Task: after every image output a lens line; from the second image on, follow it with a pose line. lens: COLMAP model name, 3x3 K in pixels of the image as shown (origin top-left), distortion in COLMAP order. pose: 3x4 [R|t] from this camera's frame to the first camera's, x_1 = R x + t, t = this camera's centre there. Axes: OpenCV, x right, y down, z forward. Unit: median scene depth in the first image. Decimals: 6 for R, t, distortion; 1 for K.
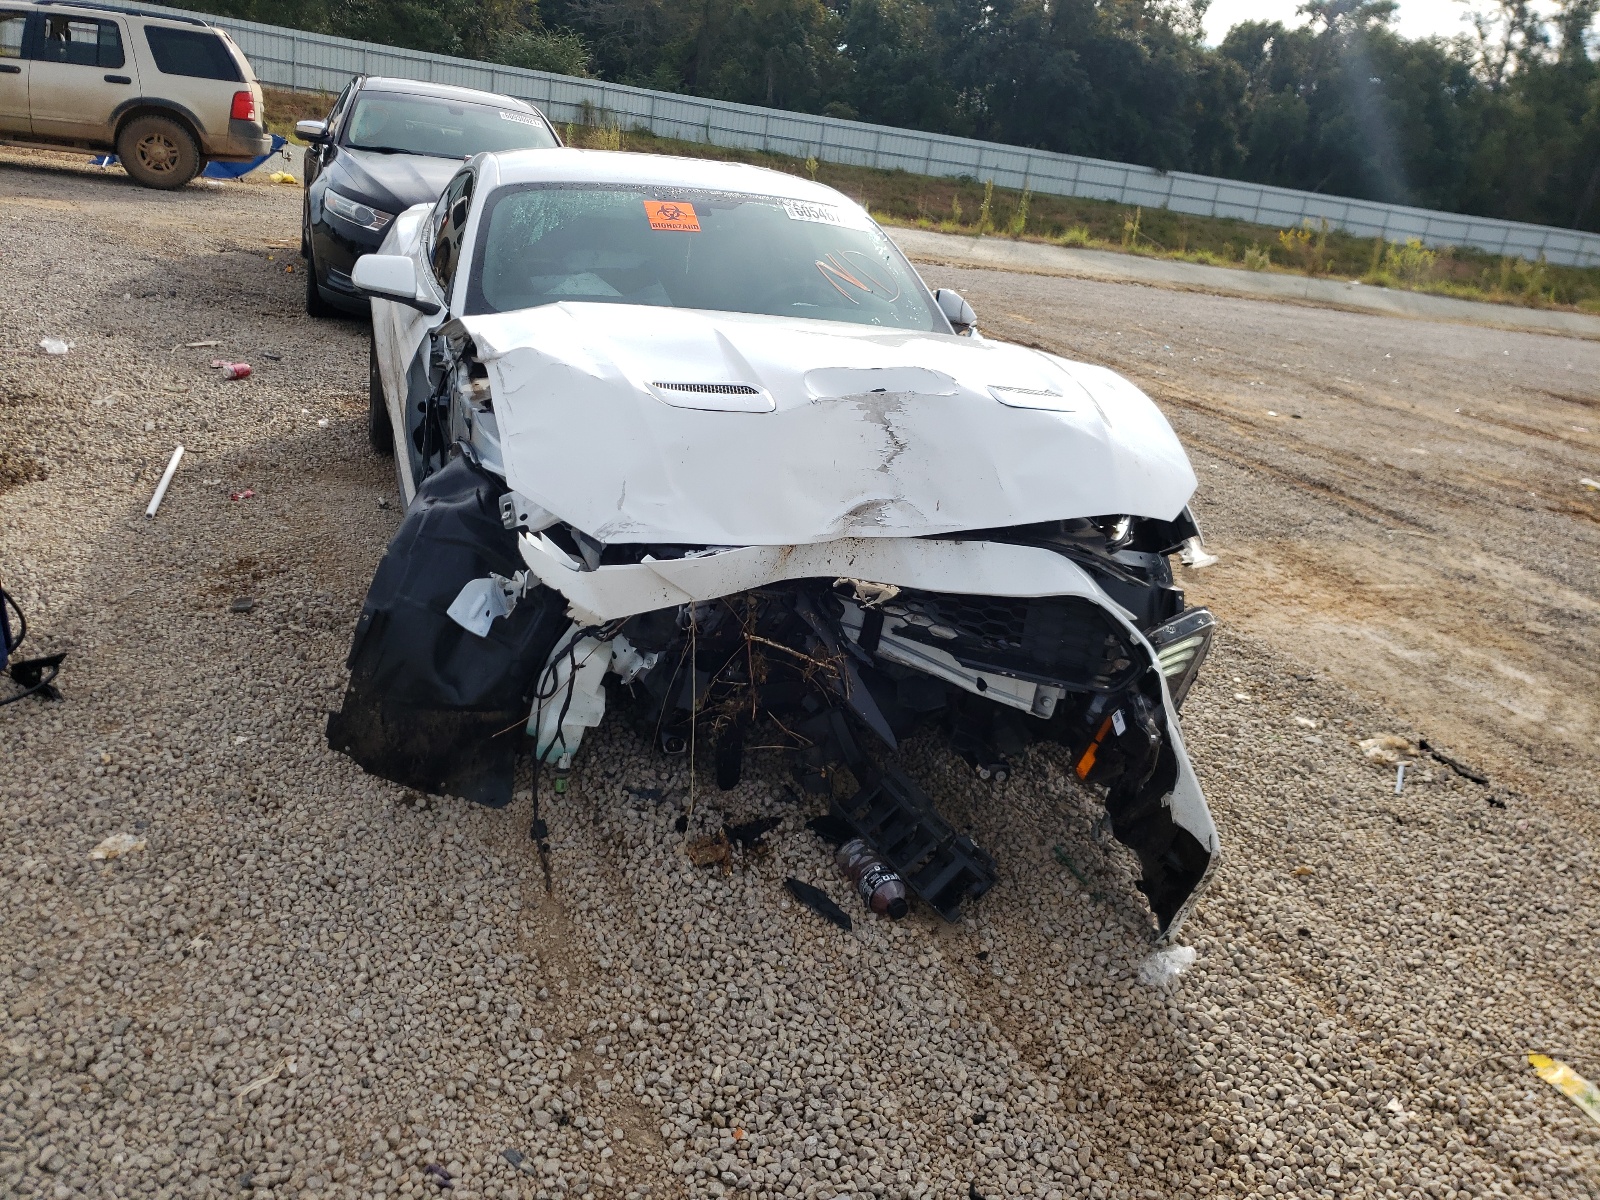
lens RADIAL K [[1208.8, 0, 803.5], [0, 1208.8, 591.1], [0, 0, 1]] dist [0.005284, 0.007632]
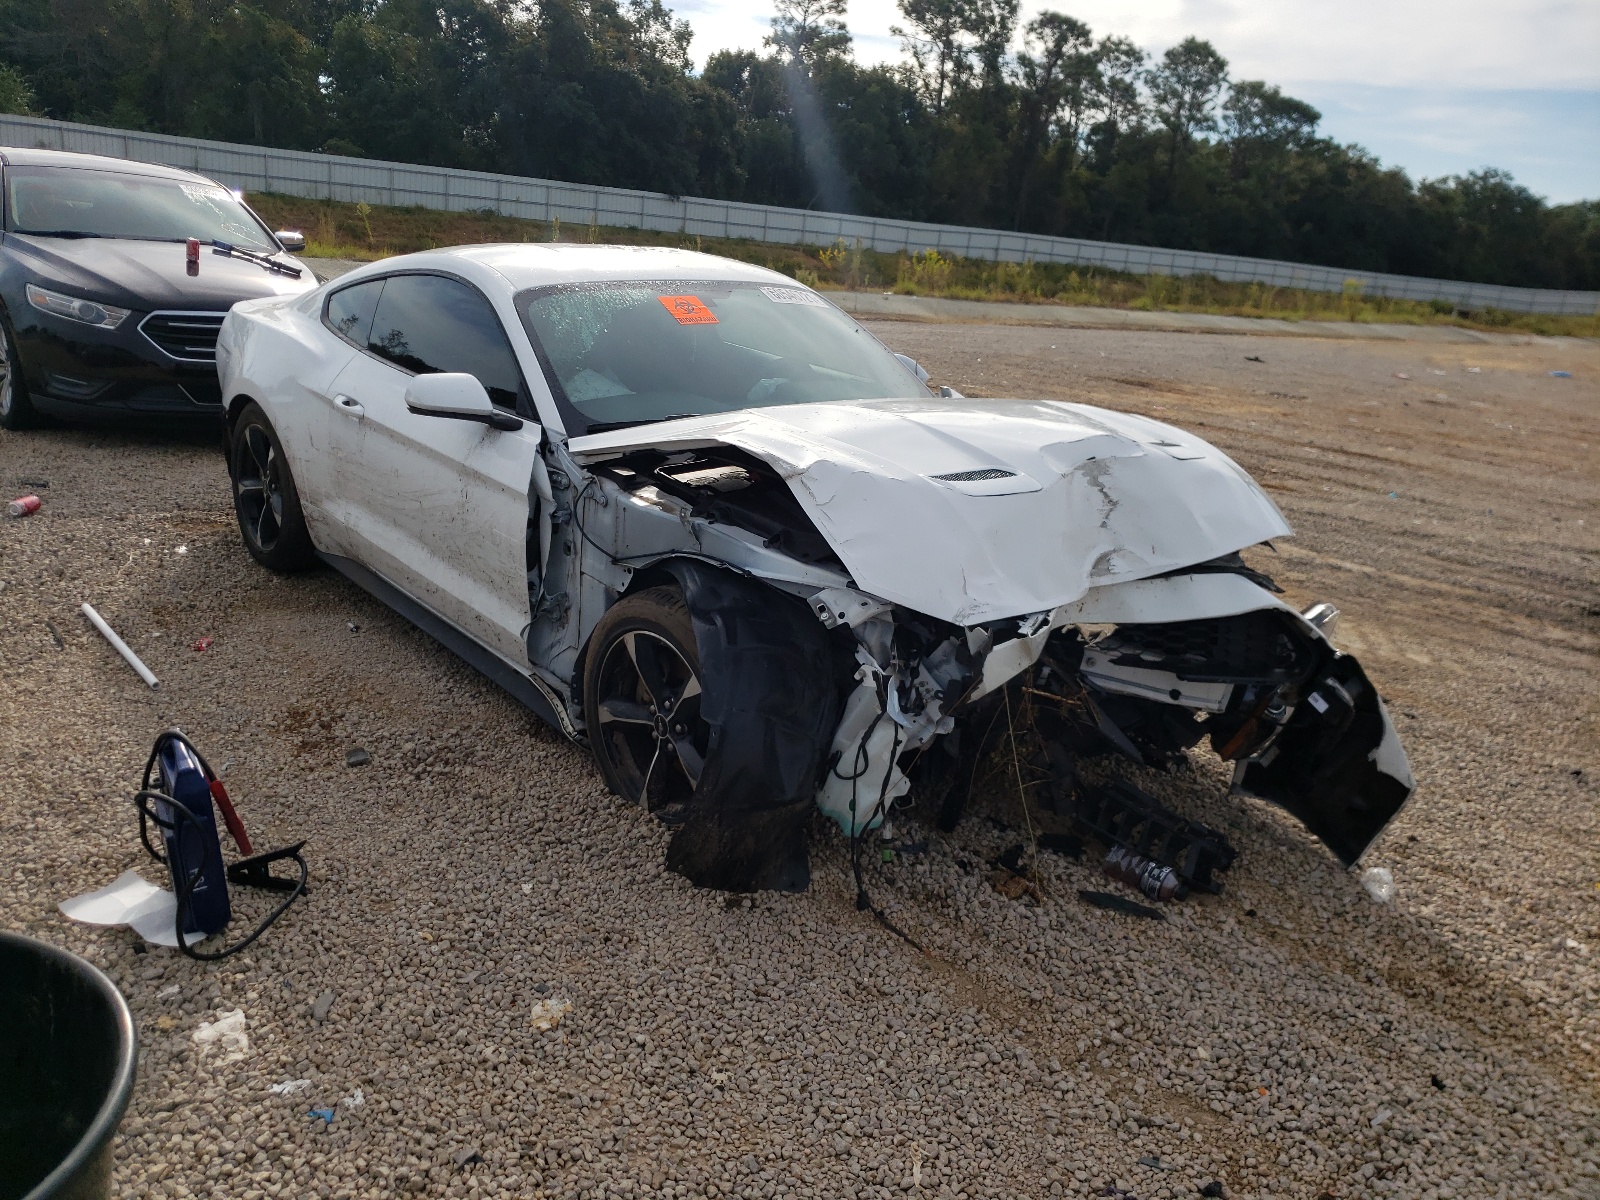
lens RADIAL K [[1208.8, 0, 797.6], [0, 1208.8, 608.8], [0, 0, 1]] dist [0.005284, 0.007632]
pose [[0.929489, -0.156295, 0.334100, -0.223279], [0.159021, 0.987085, 0.019360, -0.033556], [-0.332811, 0.035134, 0.942339, 0.000732]]
